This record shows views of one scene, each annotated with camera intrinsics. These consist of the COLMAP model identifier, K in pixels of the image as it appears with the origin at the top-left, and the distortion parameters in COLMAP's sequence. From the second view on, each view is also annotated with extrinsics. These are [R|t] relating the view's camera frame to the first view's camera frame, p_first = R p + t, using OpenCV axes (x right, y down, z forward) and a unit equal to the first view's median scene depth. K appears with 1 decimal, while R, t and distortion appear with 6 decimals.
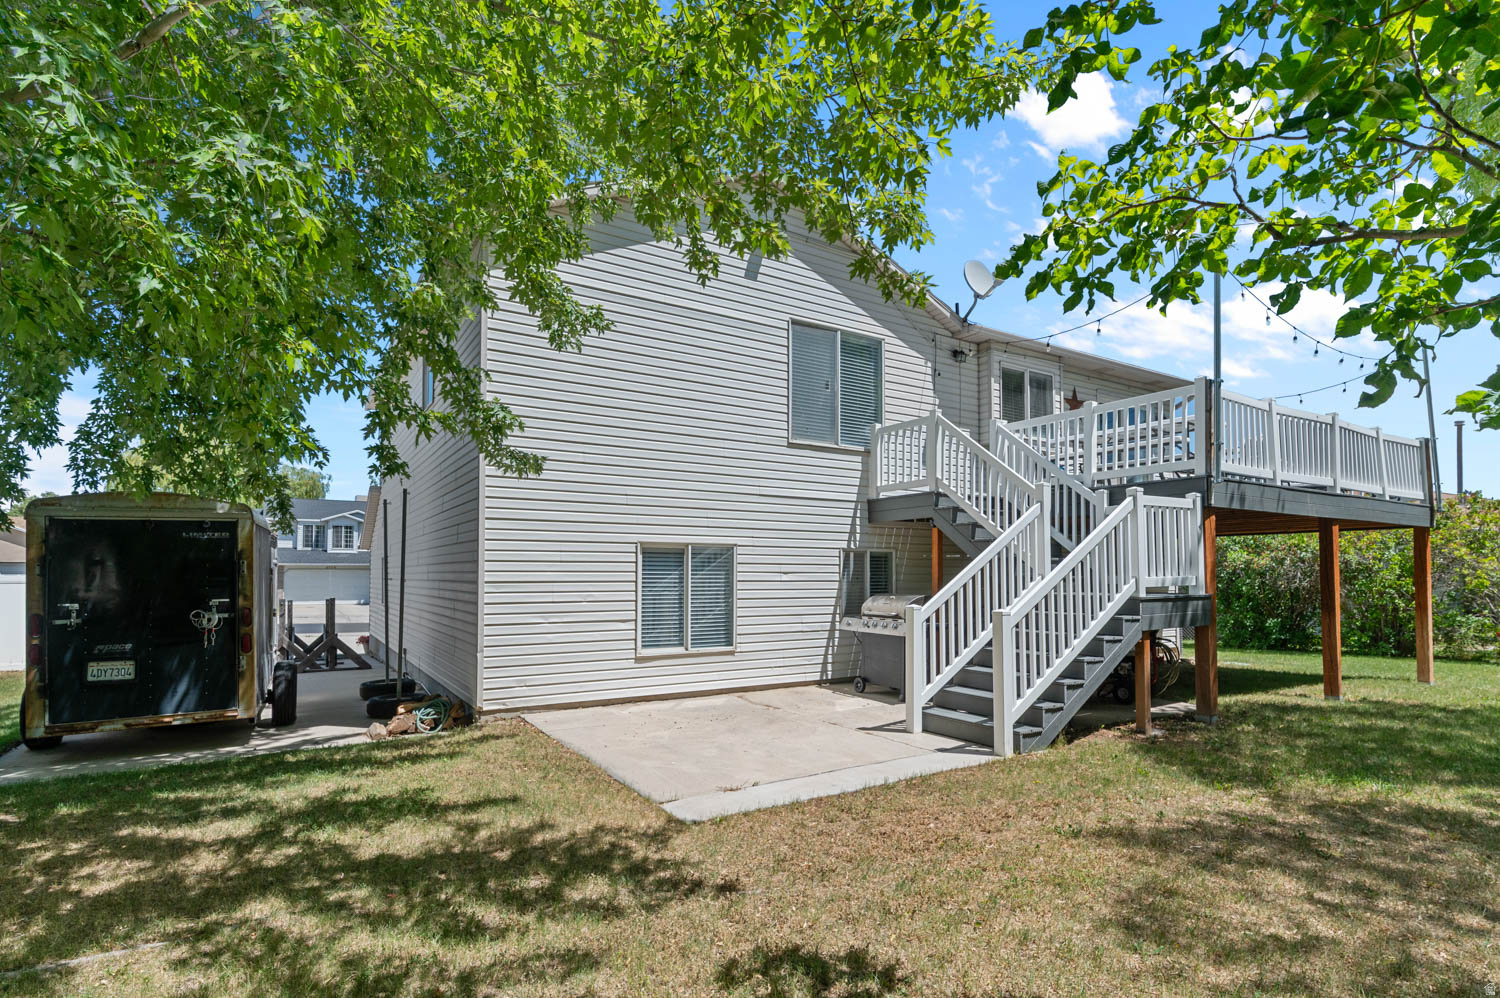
lens RADIAL K [[748.2, 0, 776.3], [0, 748.2, 548.7], [0, 0, 1]] dist [-0.000484, -0.001841]
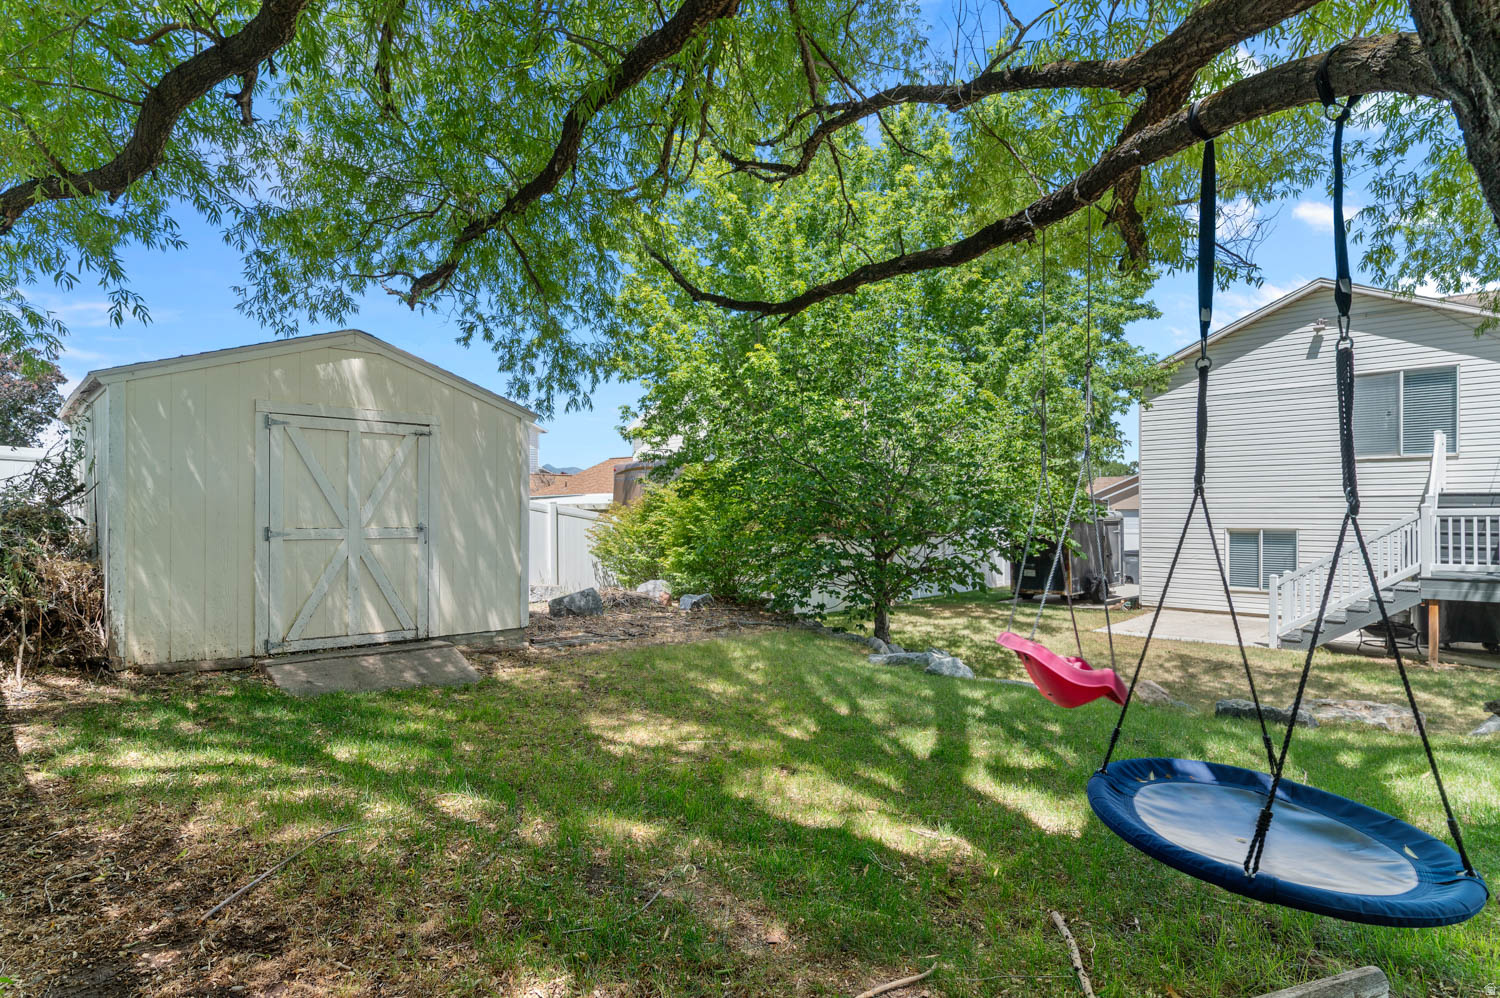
lens RADIAL K [[777.4, 0, 749.9], [0, 777.4, 521.8], [0, 0, 1]] dist [-0.016891, -0.001085]
pose [[0.199098, 0.012906, -0.979895, 1.266790], [0.041174, 0.998920, 0.021523, -0.100234], [0.979114, -0.044632, 0.198352, -0.465437]]
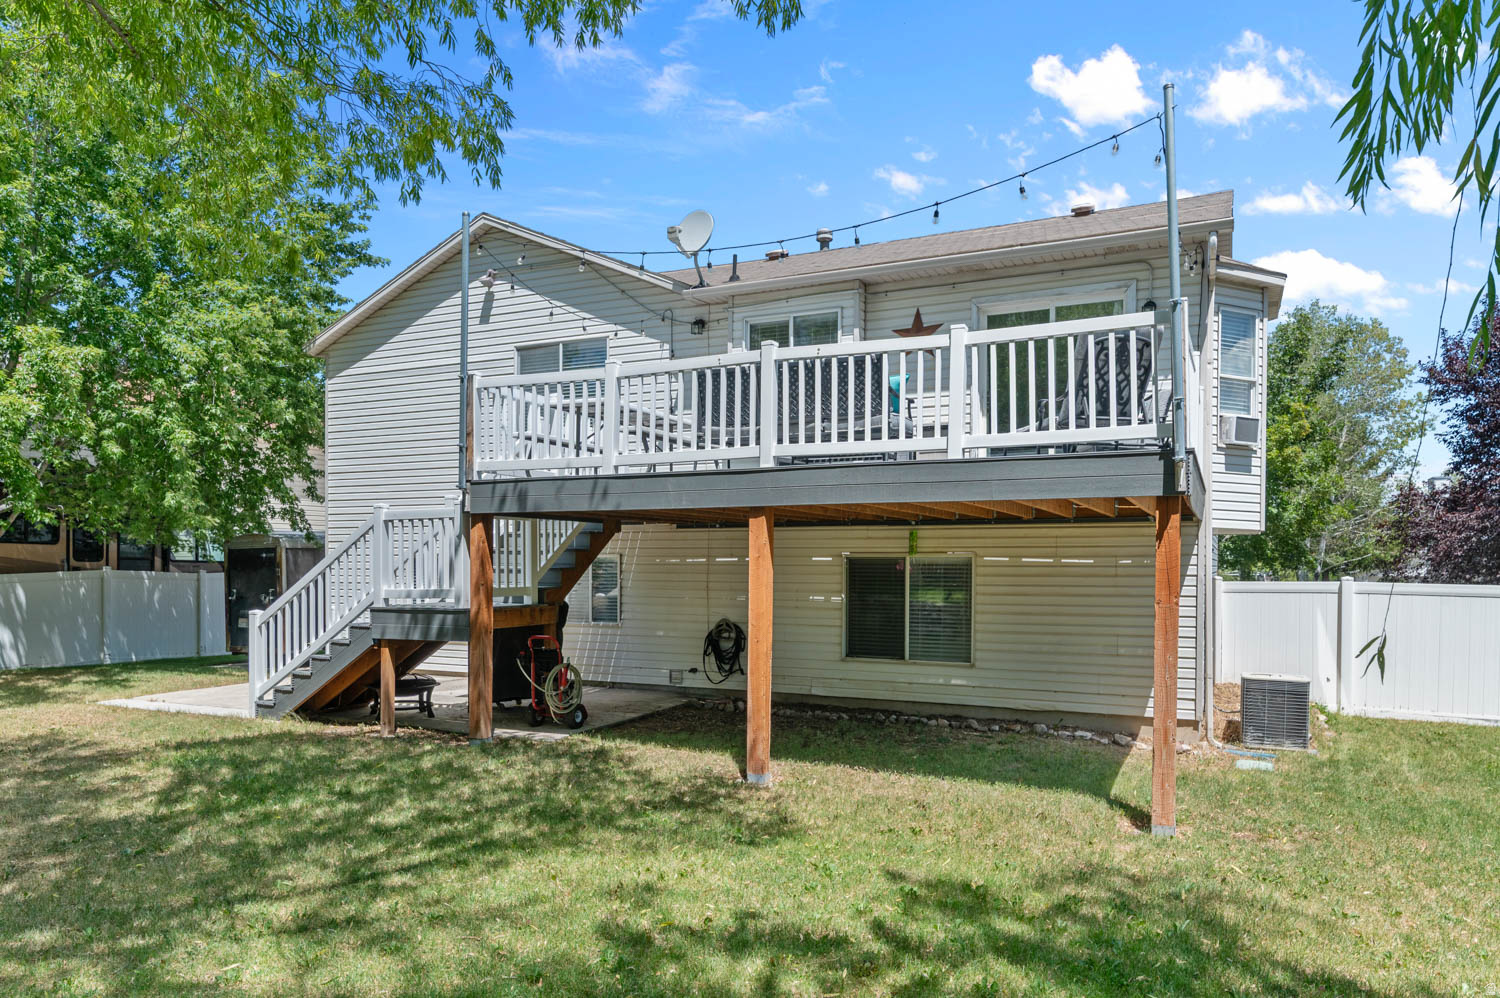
lens RADIAL K [[989.2, 0, 756.3], [0, 989.2, 572.6], [0, 0, 1]] dist [0.006744, -0.001489]
pose [[0.521043, 0.009672, -0.853475, 1.441950], [0.026217, 0.999283, 0.027330, -0.007594], [0.853127, -0.036616, 0.520416, 0.533516]]
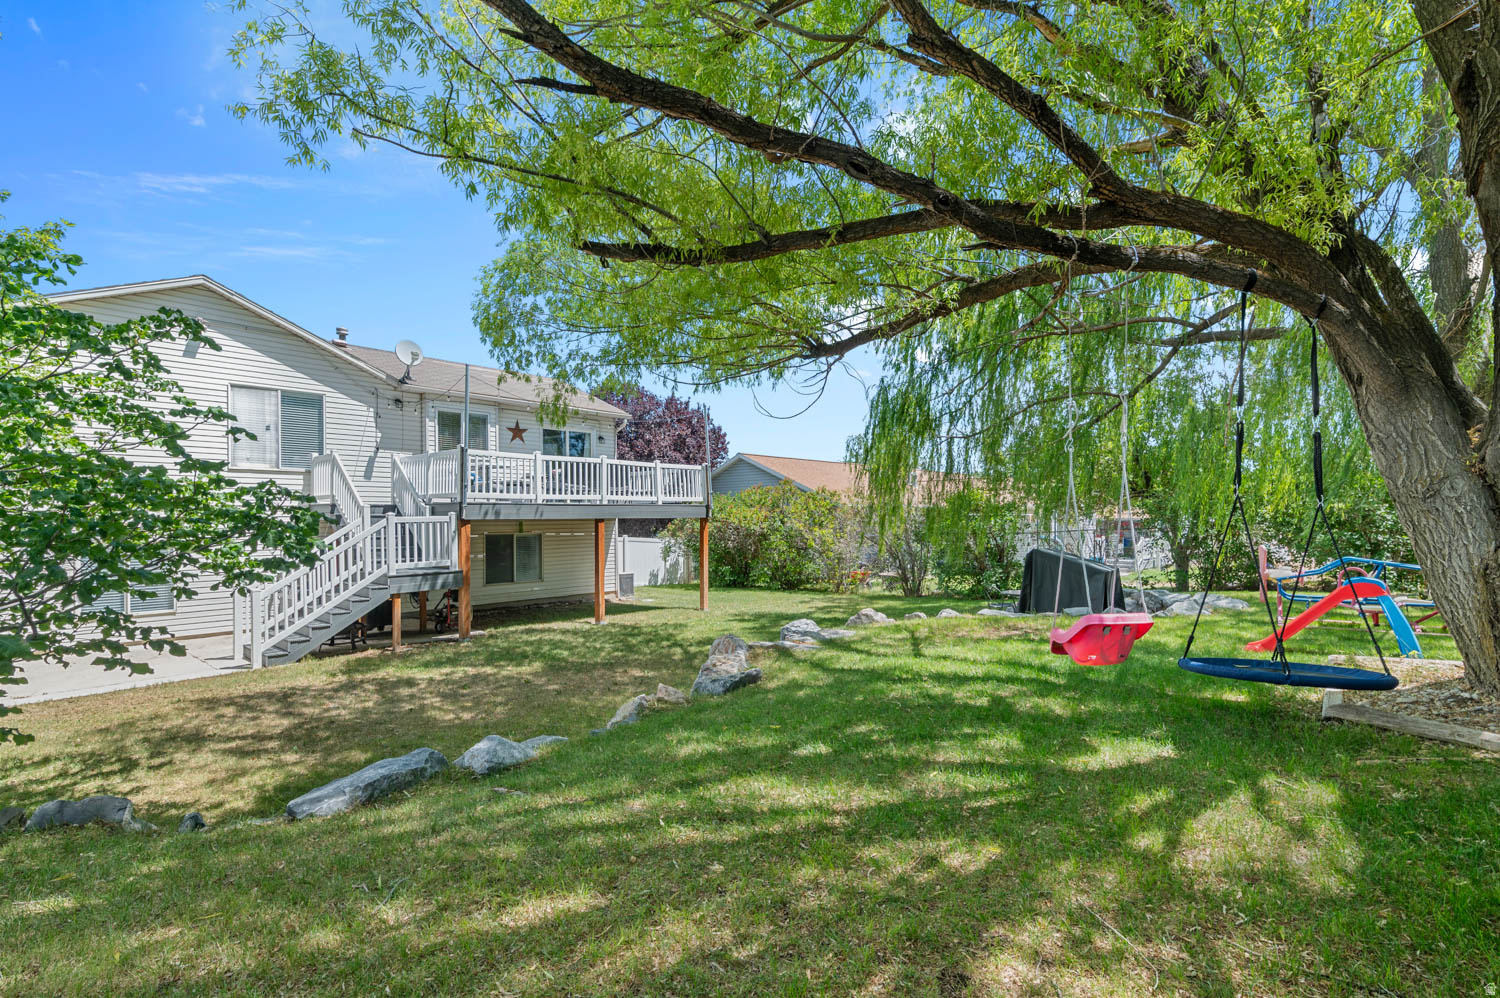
lens RADIAL K [[690.1, 0, 752.0], [0, 690.1, 512.5], [0, 0, 1]] dist [0.004469, 0.000550]
pose [[0.964811, -0.002771, 0.262929, 0.644708], [-0.004393, 0.999635, 0.026656, -0.095669], [-0.262907, -0.026873, 0.964447, -0.578405]]
